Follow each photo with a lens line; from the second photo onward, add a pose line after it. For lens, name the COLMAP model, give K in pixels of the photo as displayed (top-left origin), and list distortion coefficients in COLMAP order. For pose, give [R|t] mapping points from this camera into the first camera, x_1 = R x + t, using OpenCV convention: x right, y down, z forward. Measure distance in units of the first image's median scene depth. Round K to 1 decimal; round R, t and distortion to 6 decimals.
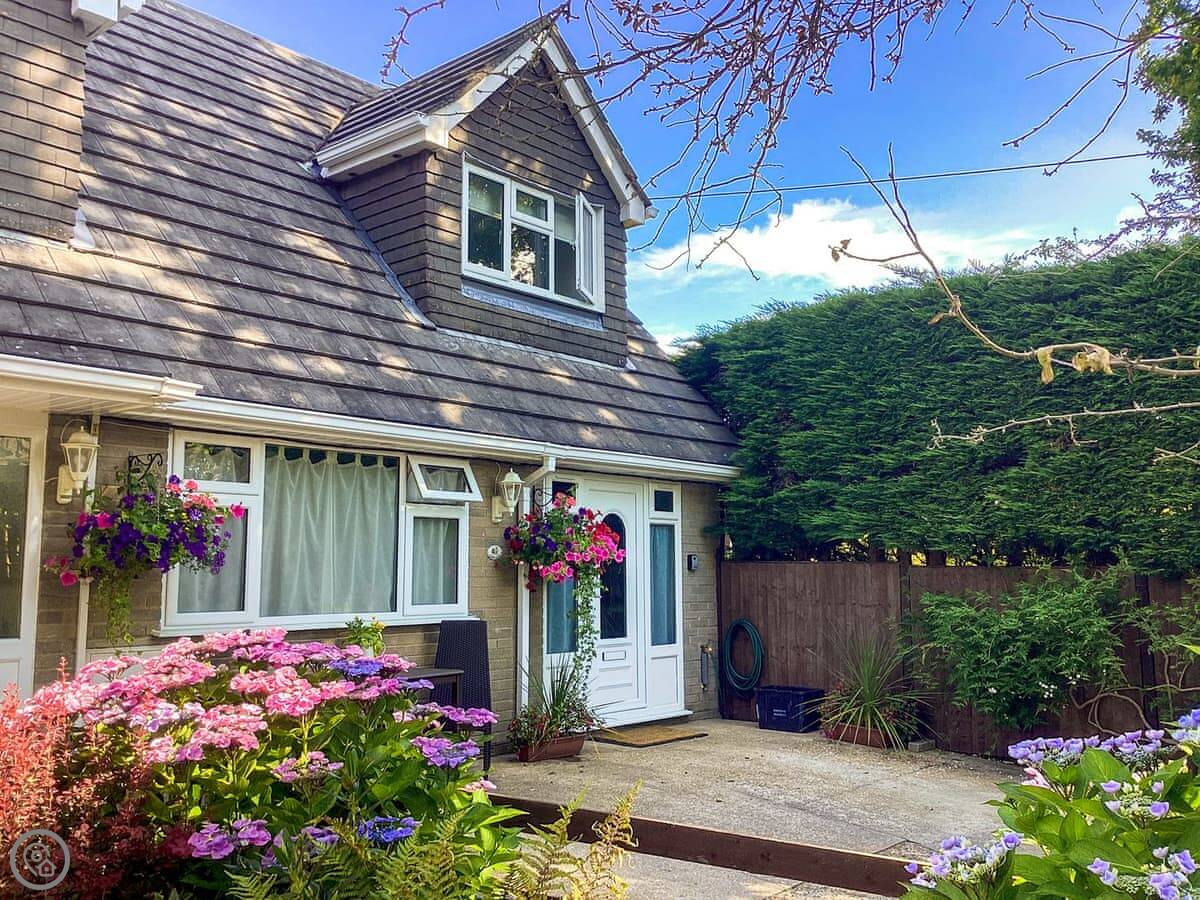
lens RADIAL K [[1060.4, 0, 634.9], [0, 1060.4, 447.6], [0, 0, 1]] dist [0.000318, -0.000709]
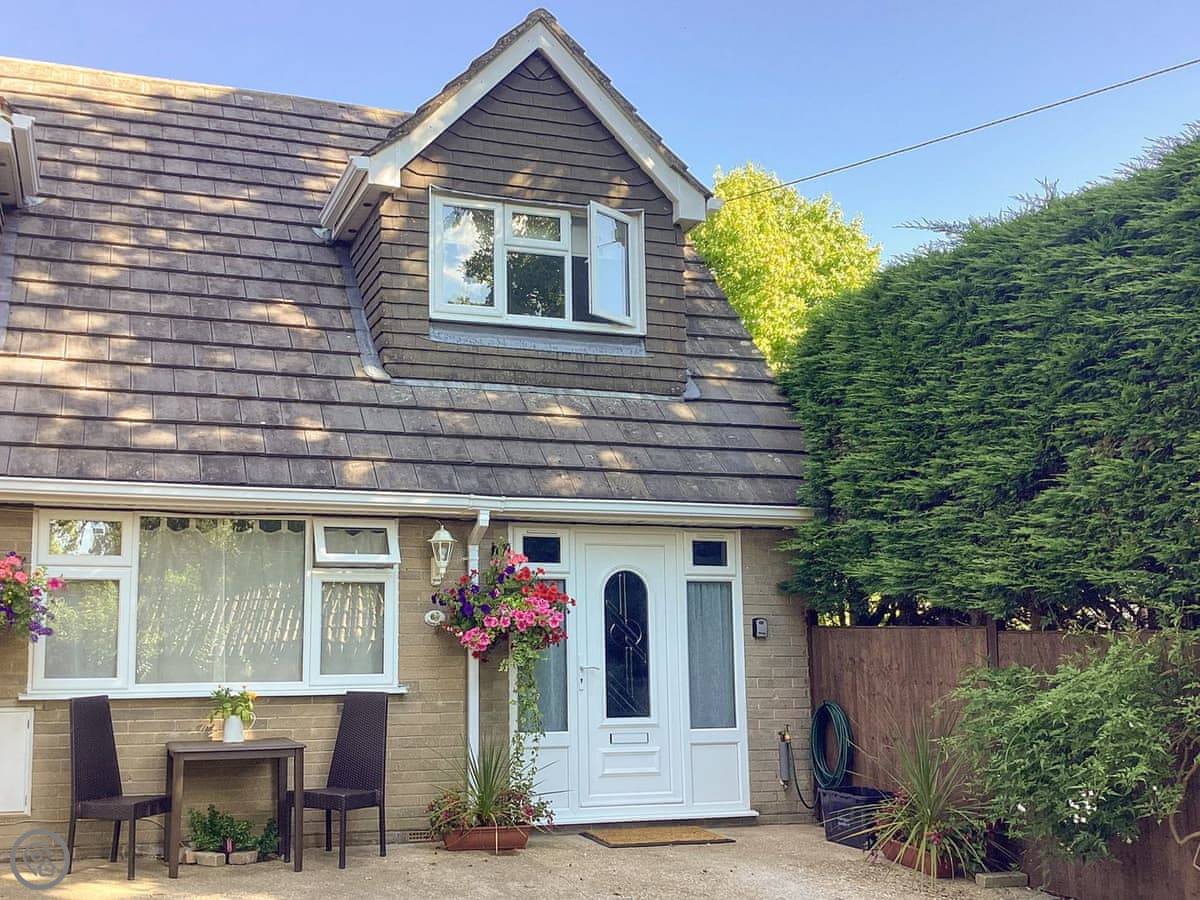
lens RADIAL K [[1217.5, 0, 599.8], [0, 1217.5, 487.0], [0, 0, 1]] dist [0.010055, 0.000418]
pose [[0.849374, -0.065914, -0.523660, 0.516113], [0.061862, 0.997765, -0.025250, 0.020086], [0.524154, -0.010948, 0.851553, 0.171698]]
